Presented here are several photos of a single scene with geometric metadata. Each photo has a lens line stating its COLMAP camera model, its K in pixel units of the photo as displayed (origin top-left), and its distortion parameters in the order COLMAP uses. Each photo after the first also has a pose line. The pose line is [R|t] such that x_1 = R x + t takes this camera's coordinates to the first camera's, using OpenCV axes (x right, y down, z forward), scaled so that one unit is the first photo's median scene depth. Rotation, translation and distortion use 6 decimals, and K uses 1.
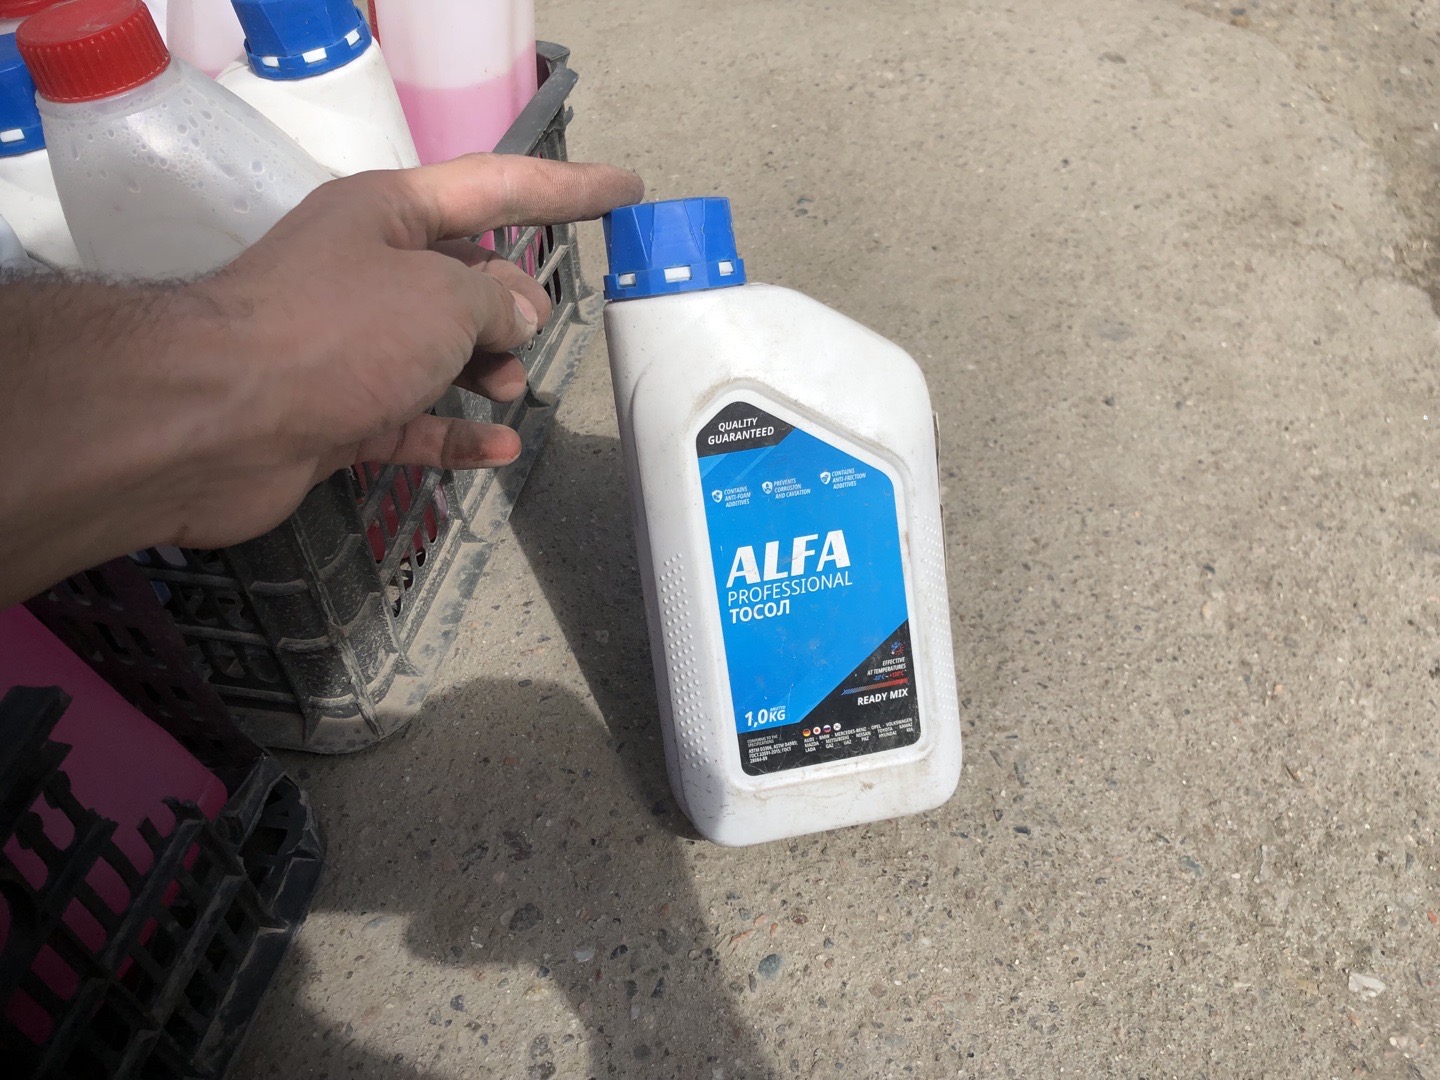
lens RADIAL K [[1219.2, 0, 727.3], [0, 1219.2, 526.6], [0, 0, 1]] dist [0.003144, 0.011132]
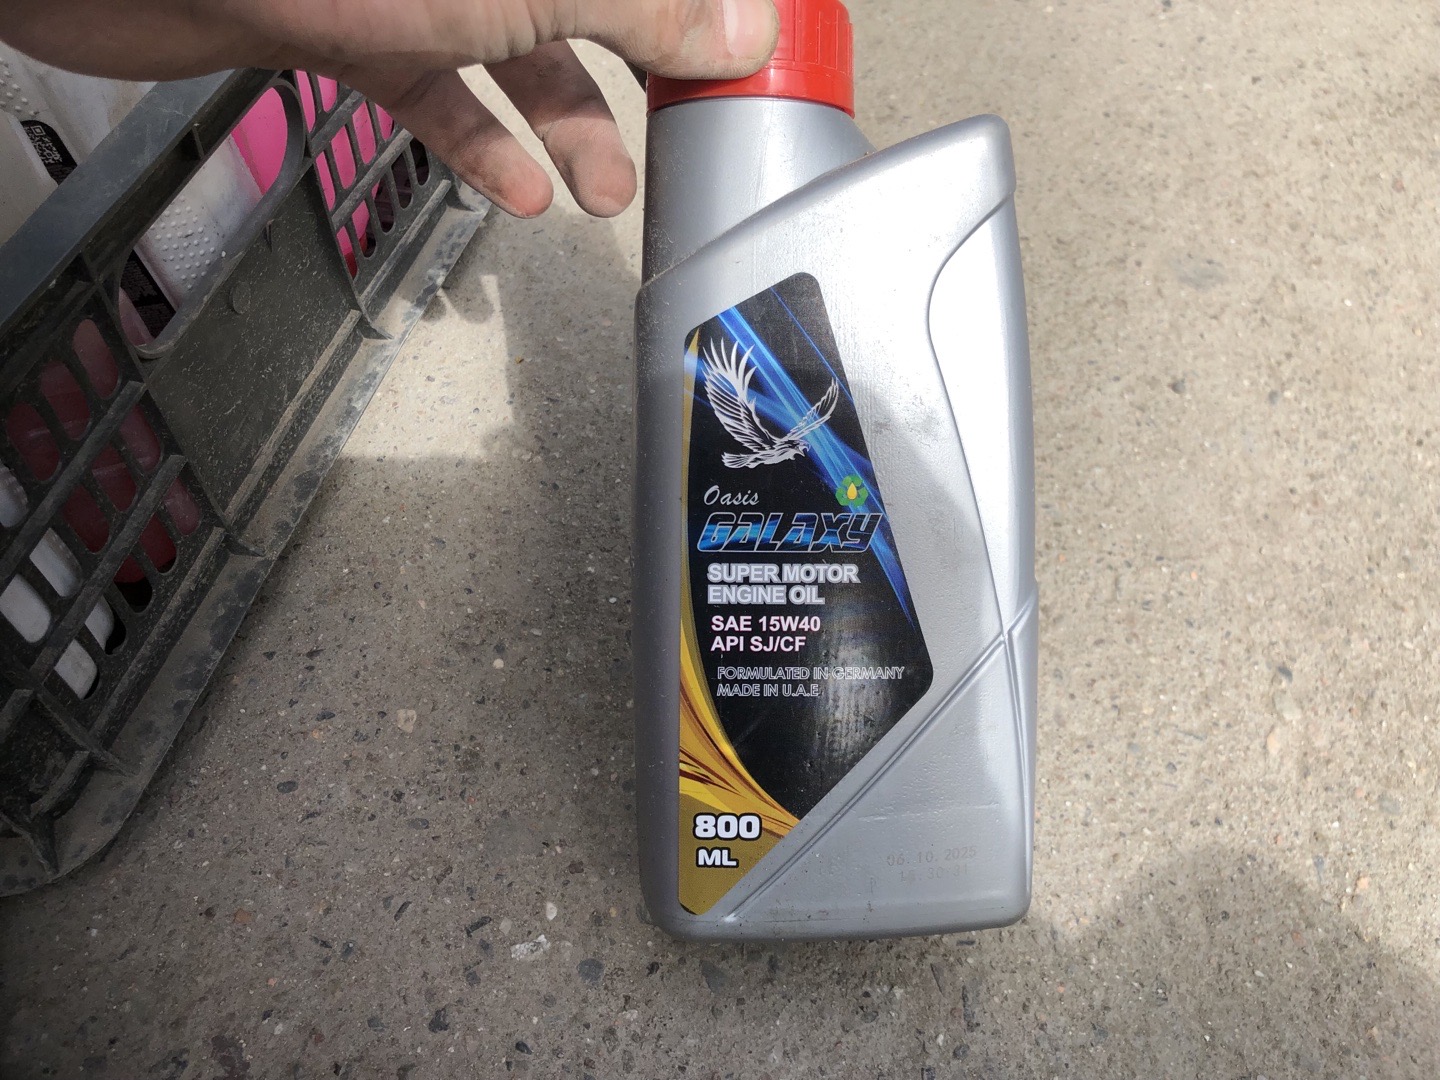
lens RADIAL K [[1219.2, 0, 711.7], [0, 1219.2, 545.8], [0, 0, 1]] dist [0.003144, 0.011132]
pose [[0.995954, 0.087006, -0.022476, 0.080150], [-0.081158, 0.978285, 0.190715, -0.158065], [0.038581, -0.188119, 0.981388, 0.334723]]
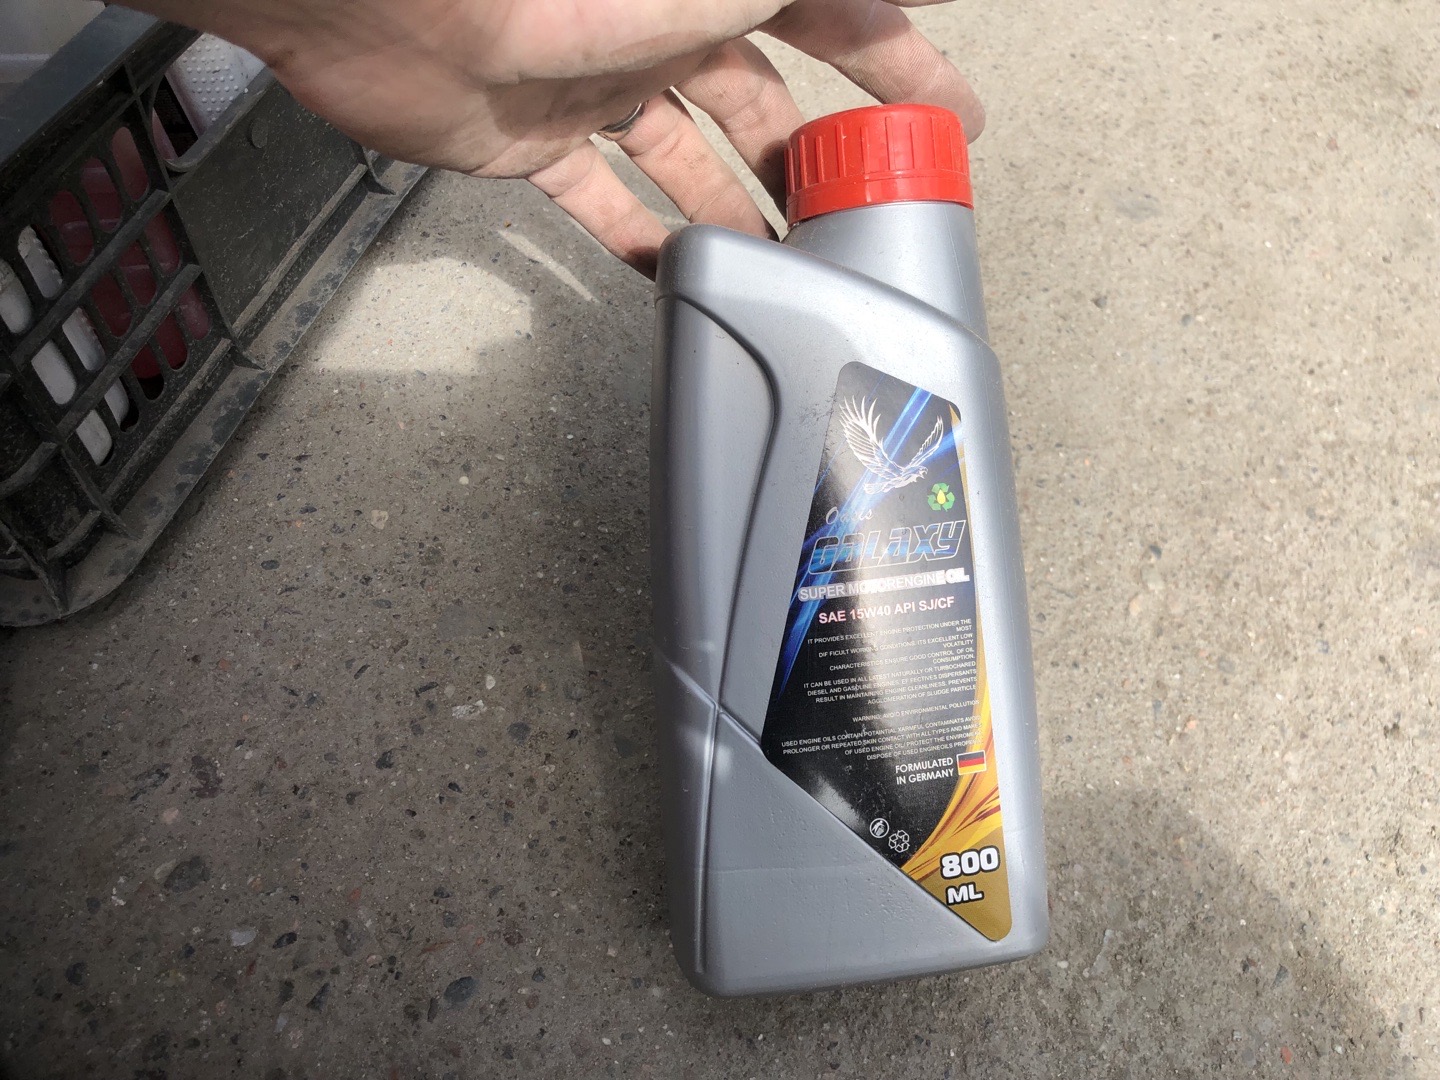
lens RADIAL K [[1219.2, 0, 725.6], [0, 1219.2, 544.7], [0, 0, 1]] dist [0.003144, 0.011132]
pose [[0.985397, 0.170042, -0.008835, 0.133437], [-0.163653, 0.960147, 0.226571, -0.114228], [0.047010, -0.221817, 0.973954, 0.222252]]
